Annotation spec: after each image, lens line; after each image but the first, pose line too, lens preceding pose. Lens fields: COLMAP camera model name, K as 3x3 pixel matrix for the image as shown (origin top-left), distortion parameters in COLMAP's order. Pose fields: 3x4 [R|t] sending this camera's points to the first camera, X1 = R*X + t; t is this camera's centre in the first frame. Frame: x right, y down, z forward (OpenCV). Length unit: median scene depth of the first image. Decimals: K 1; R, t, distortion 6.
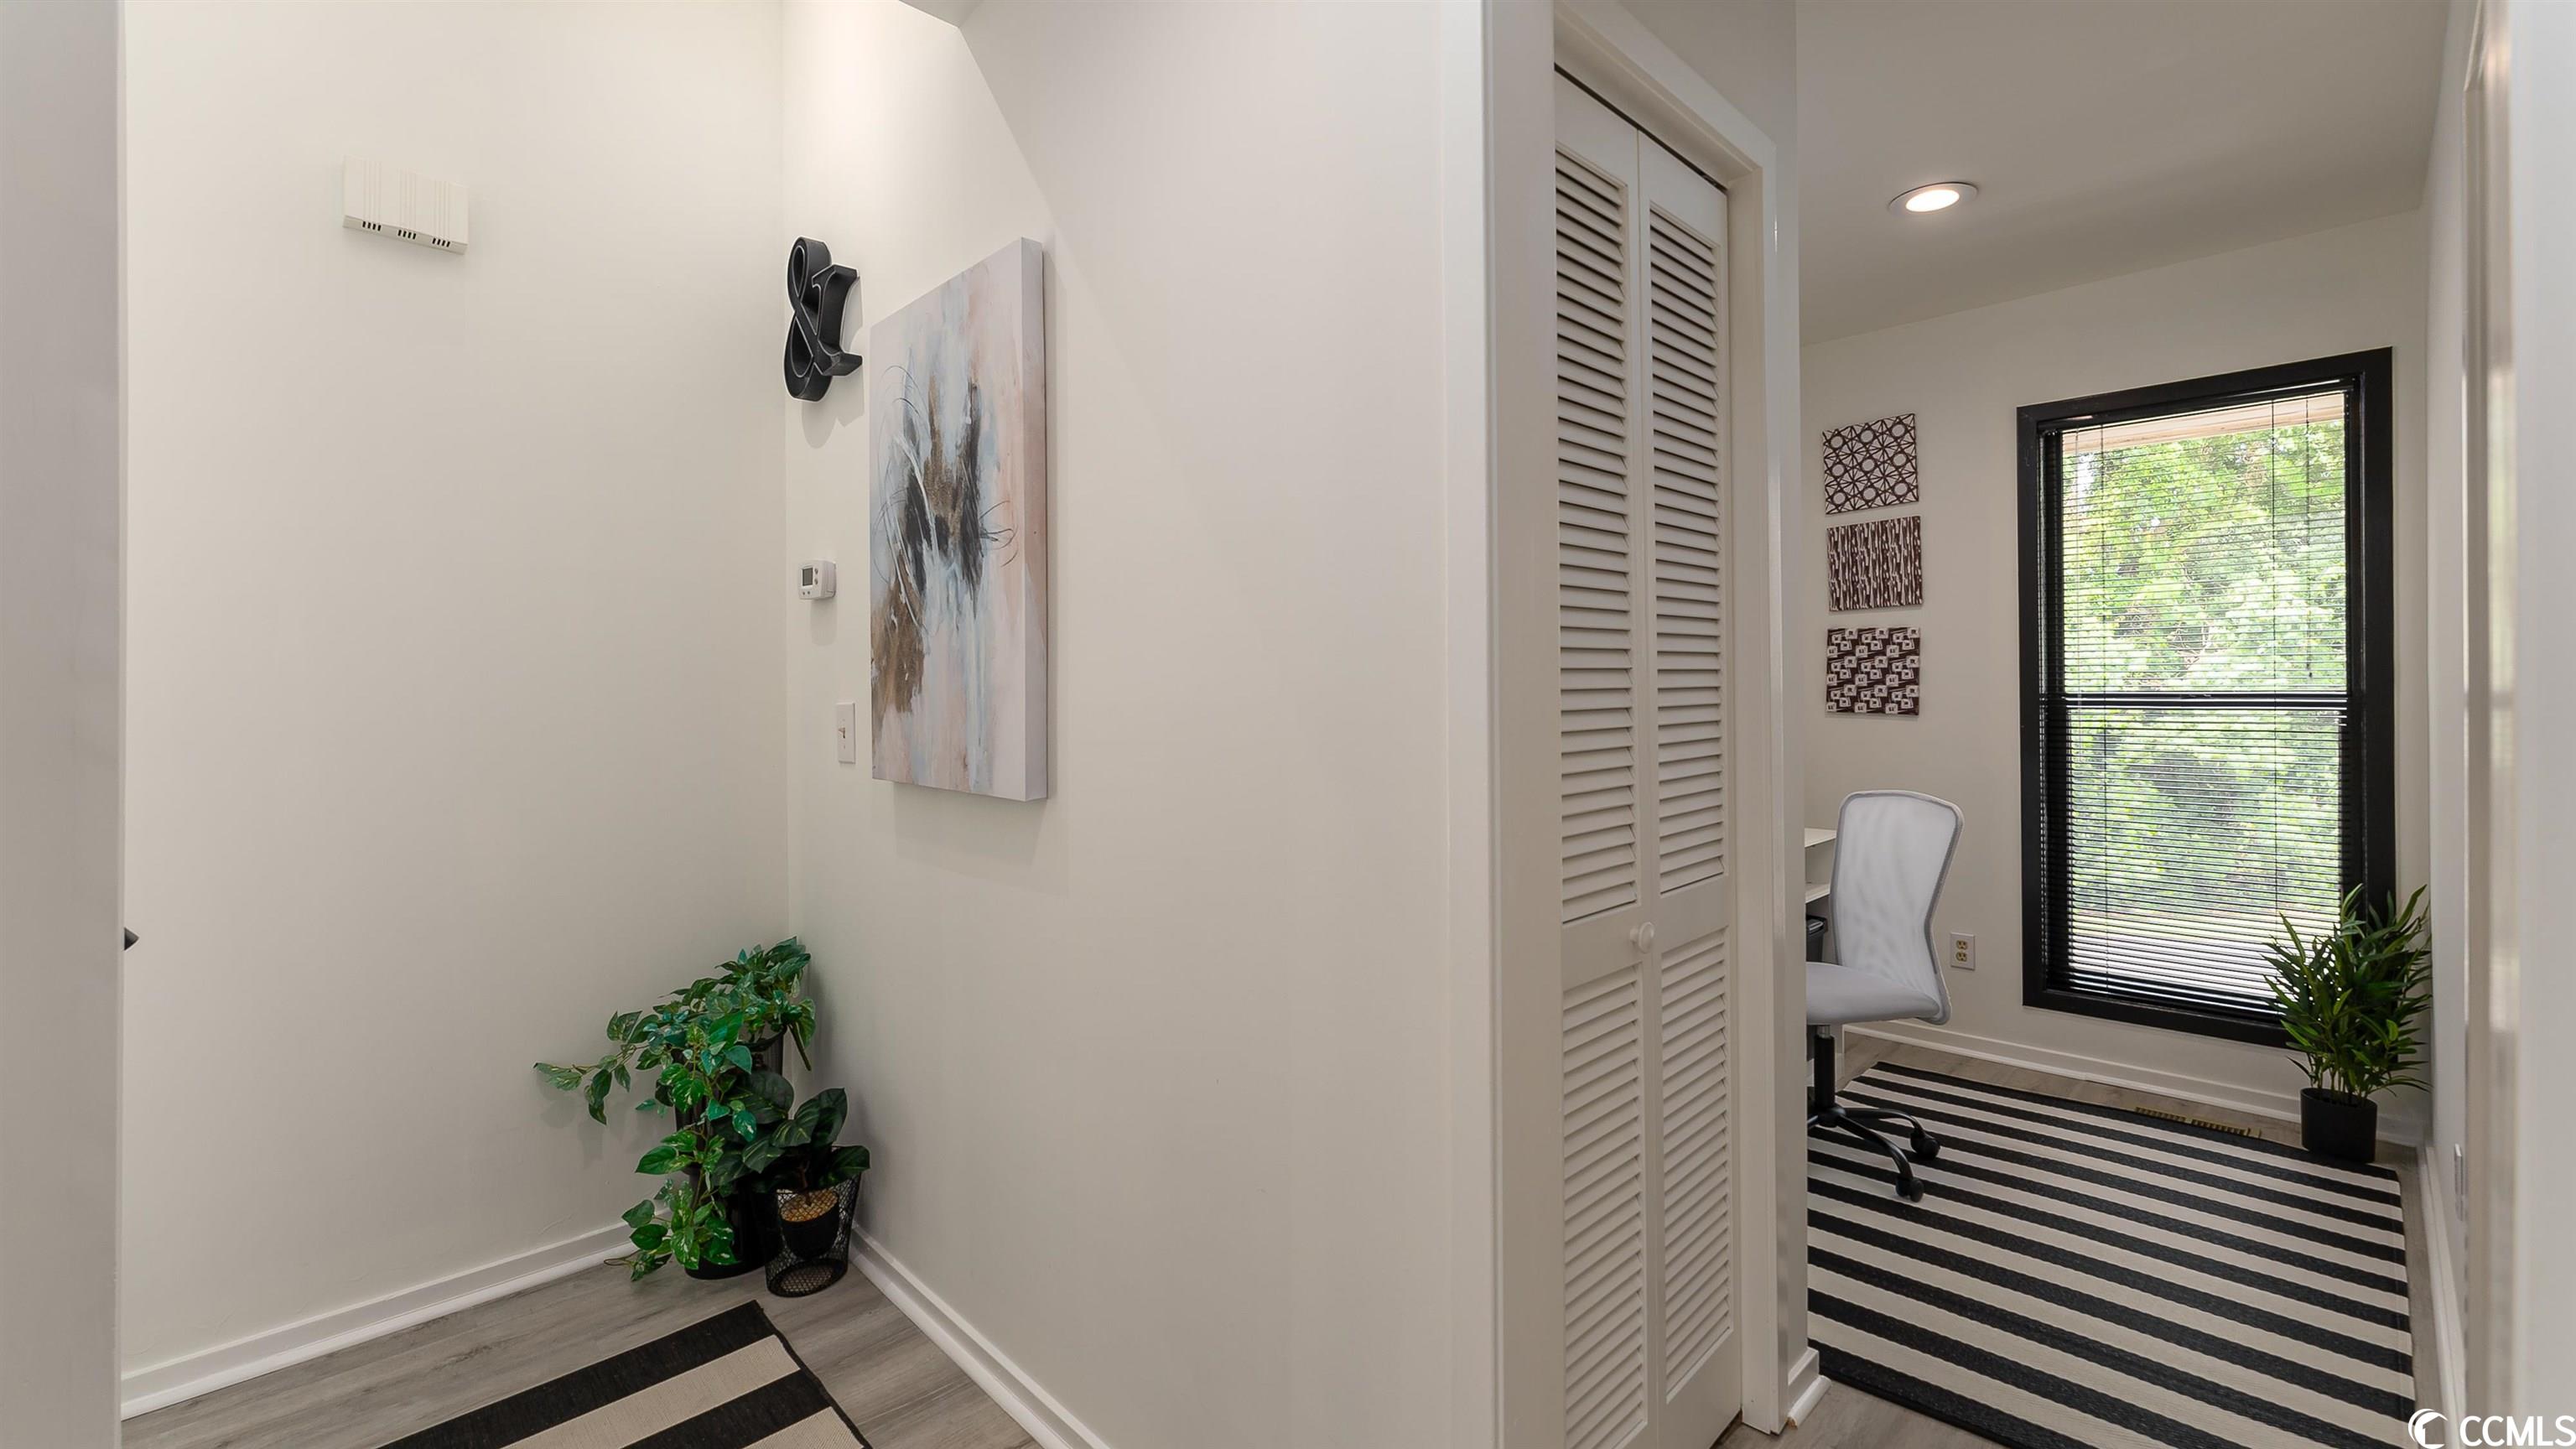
lens RADIAL K [[1095.8, 0, 1284.9], [0, 1095.8, 673.0], [0, 0, 1]] dist [-0.001662, -0.000267]
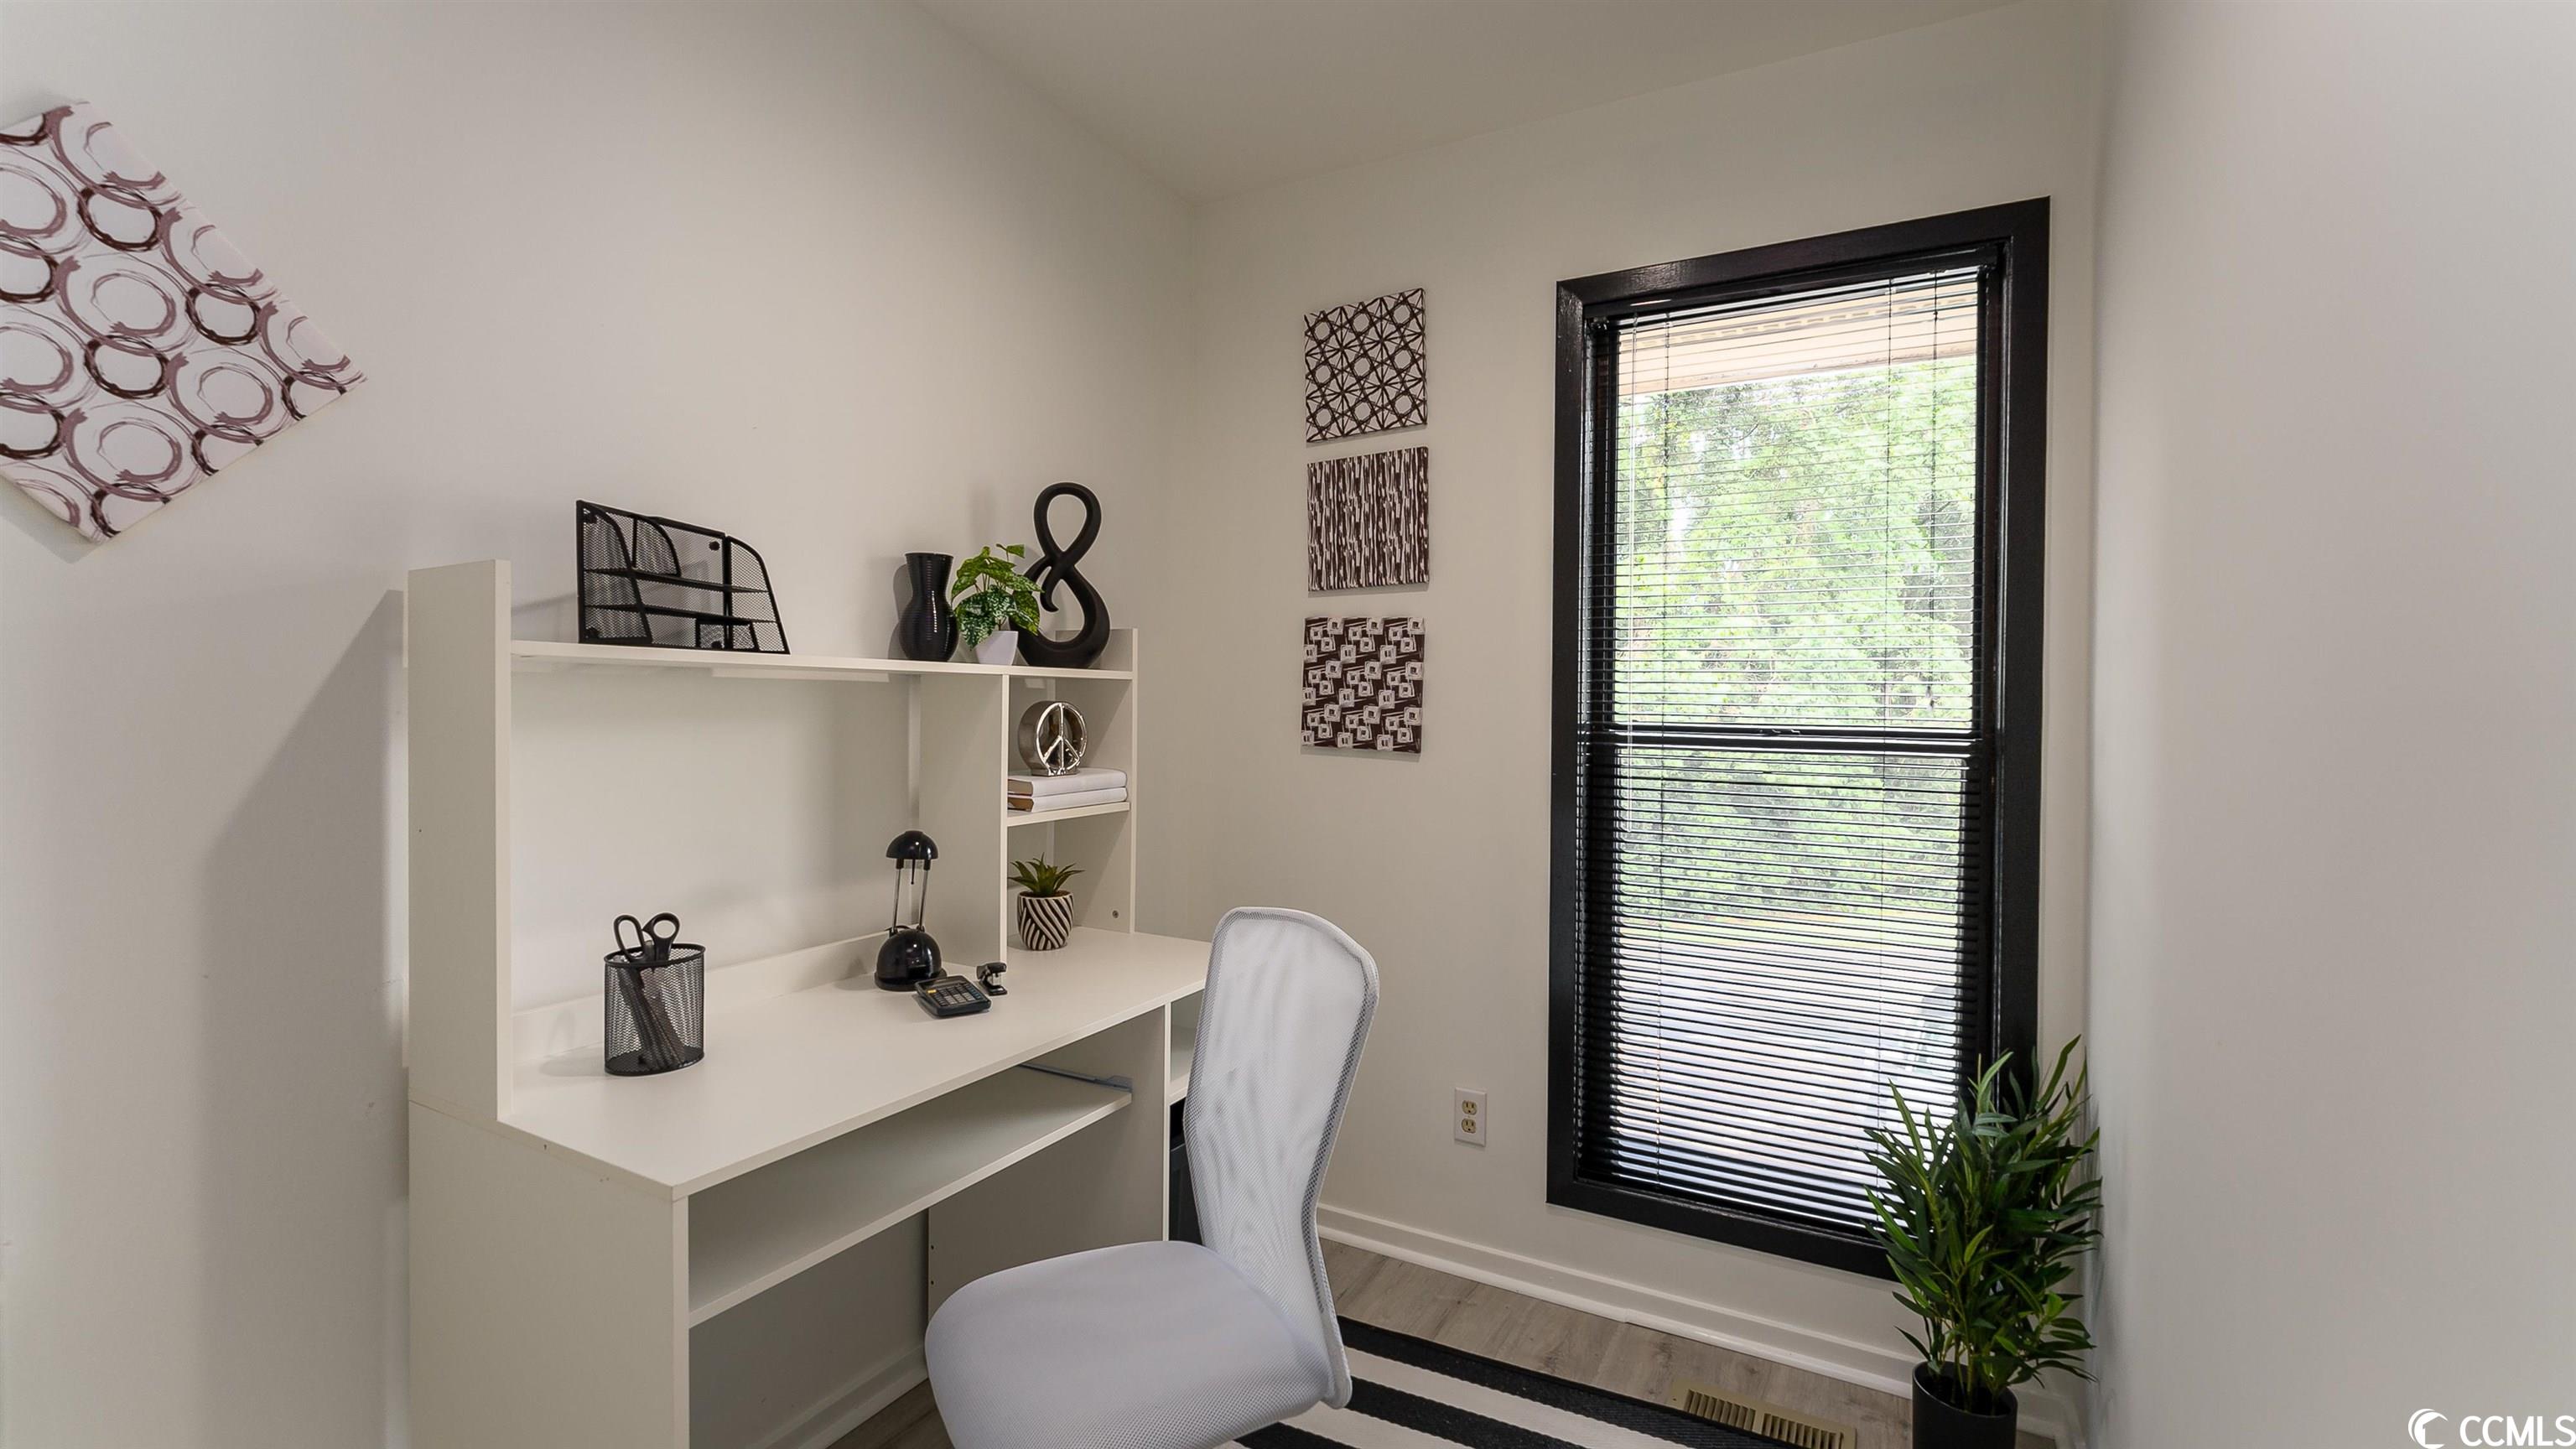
lens RADIAL K [[1095.8, 0, 1284.9], [0, 1095.8, 673.0], [0, 0, 1]] dist [-0.001662, -0.000267]
pose [[0.959496, 0.032661, 0.279821, 0.317702], [-0.028027, 0.999396, -0.020547, 0.006438], [-0.280323, 0.011872, 0.959832, 0.396868]]
